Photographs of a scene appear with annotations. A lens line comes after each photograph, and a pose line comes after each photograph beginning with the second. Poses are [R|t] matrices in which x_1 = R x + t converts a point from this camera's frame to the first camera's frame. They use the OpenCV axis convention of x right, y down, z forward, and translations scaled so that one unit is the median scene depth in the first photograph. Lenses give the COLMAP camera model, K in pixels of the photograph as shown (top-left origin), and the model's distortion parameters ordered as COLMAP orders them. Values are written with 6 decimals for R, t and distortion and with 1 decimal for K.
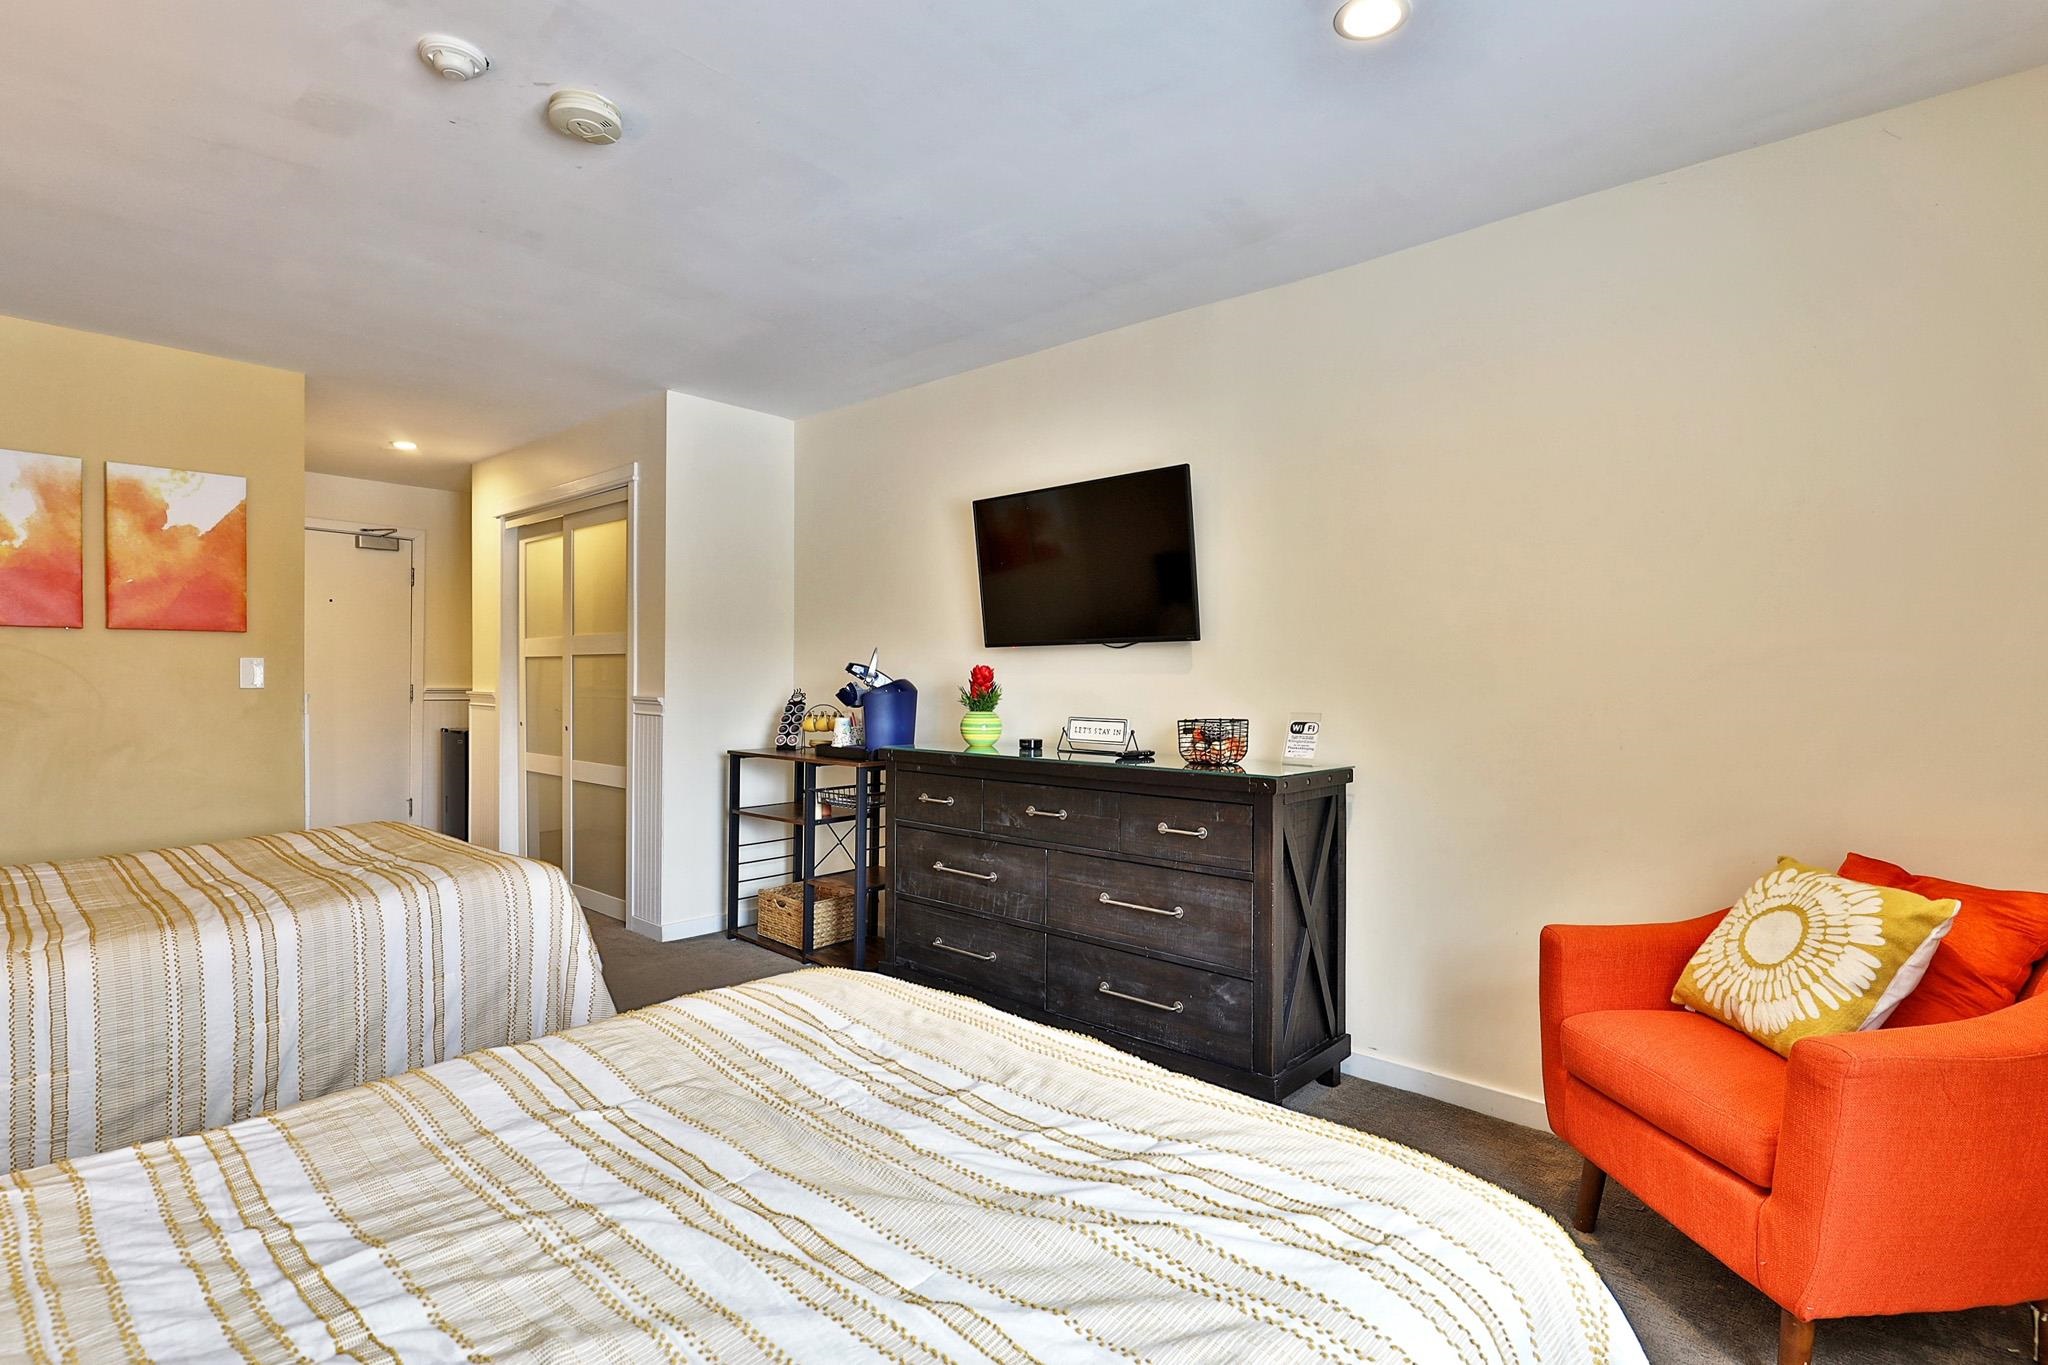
lens RADIAL K [[995.1, 0, 1030.1], [0, 995.1, 686.8], [0, 0, 1]] dist [-0.000741, -0.000499]
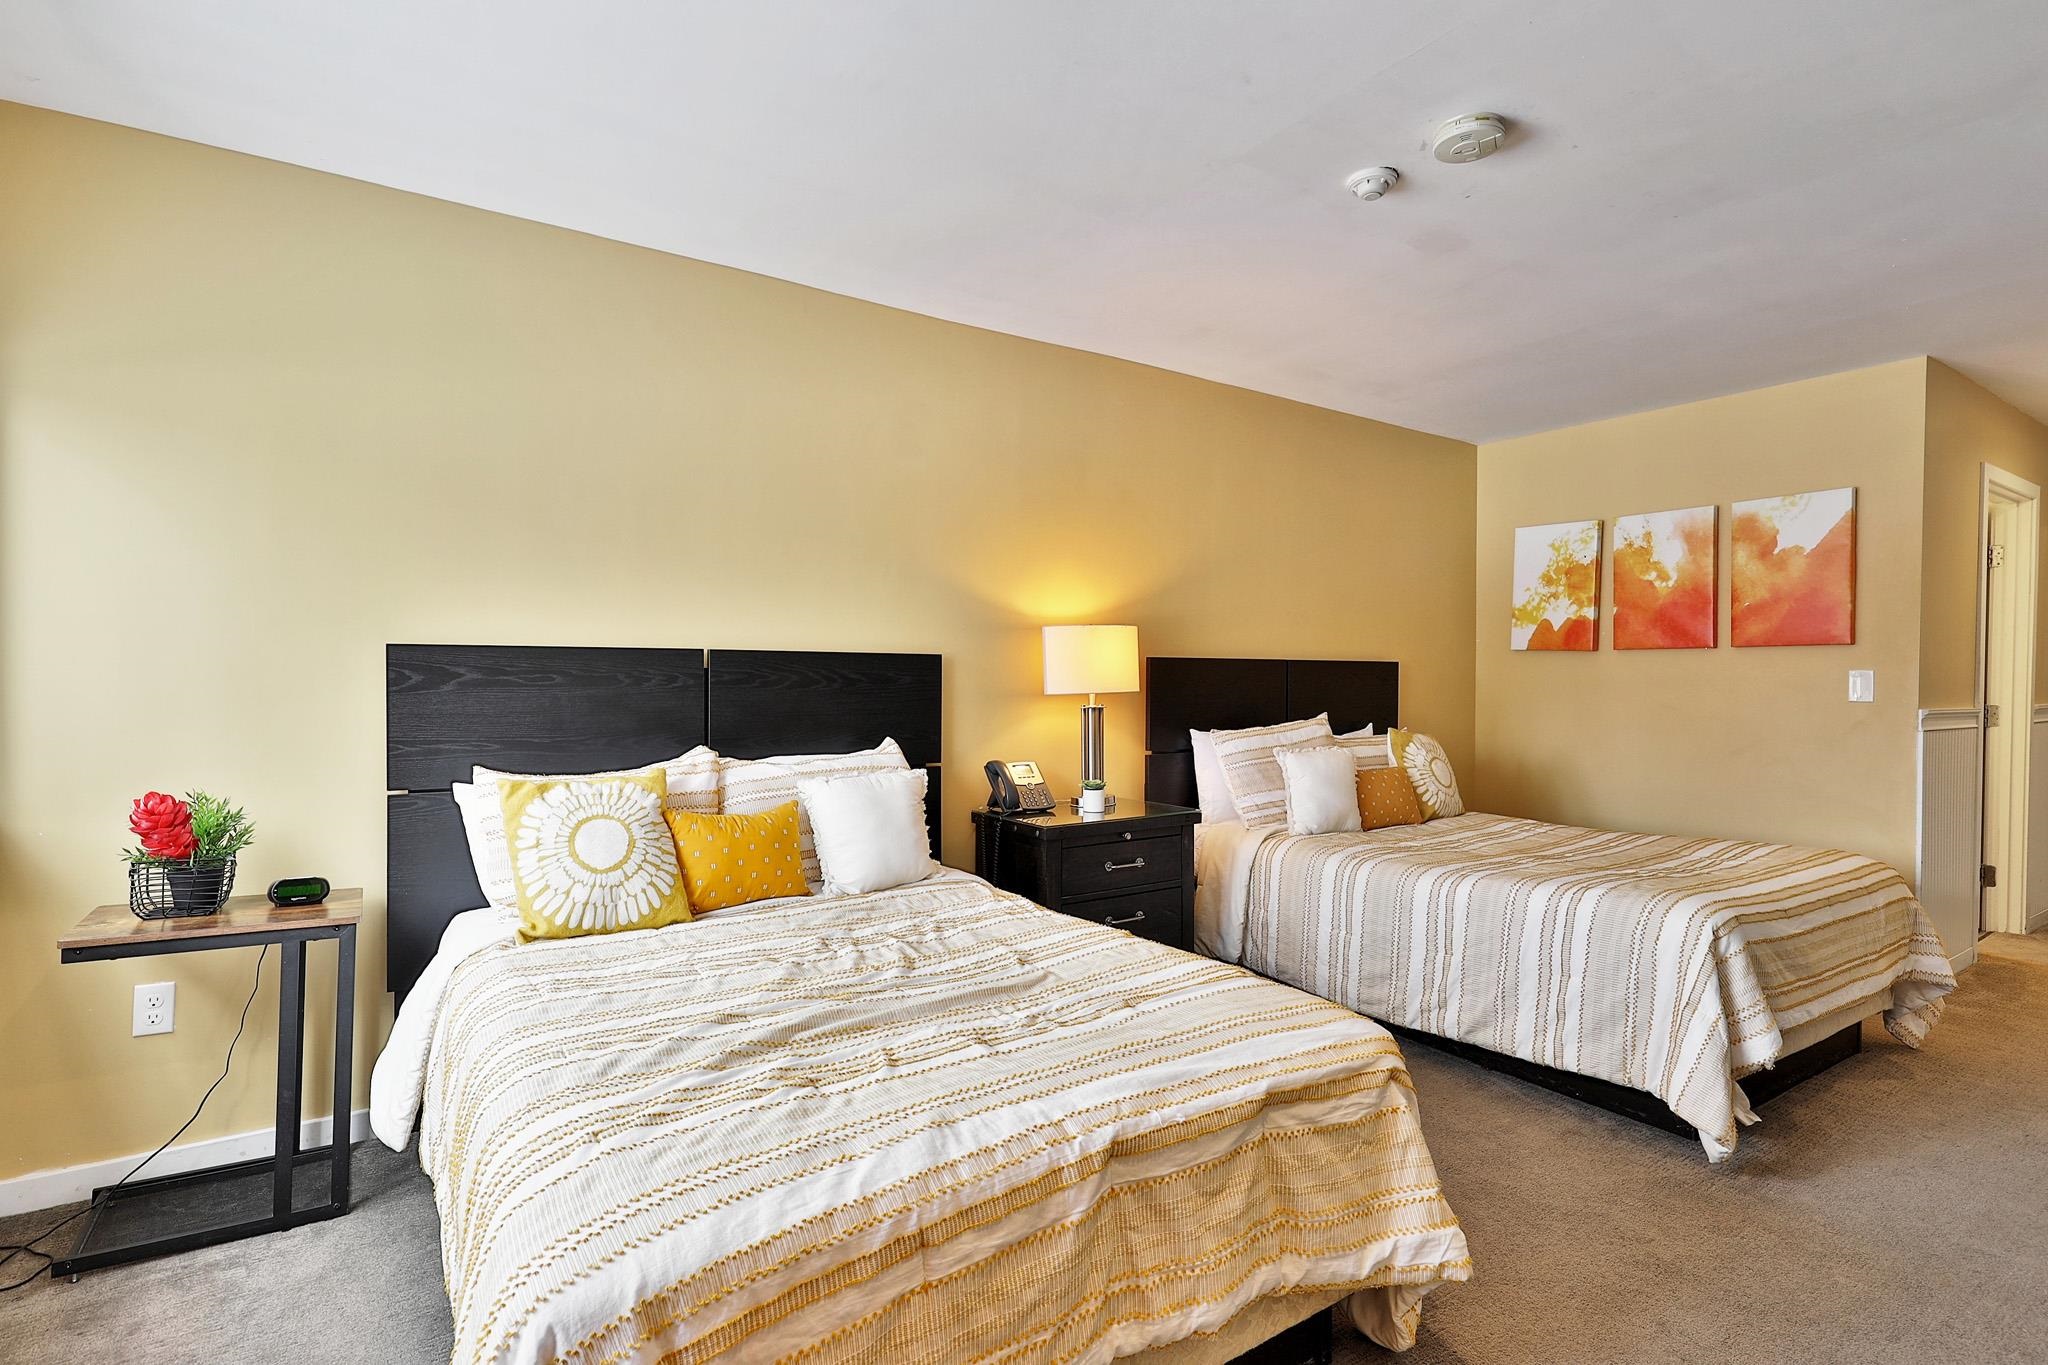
lens RADIAL K [[983.0, 0, 1032.8], [0, 983.0, 691.8], [0, 0, 1]] dist [0.000409, -0.001333]
pose [[-0.234623, 0.006955, -0.972062, 0.489042], [-0.016603, 0.999800, 0.011160, -0.007760], [0.971945, 0.018758, -0.234461, 0.627601]]
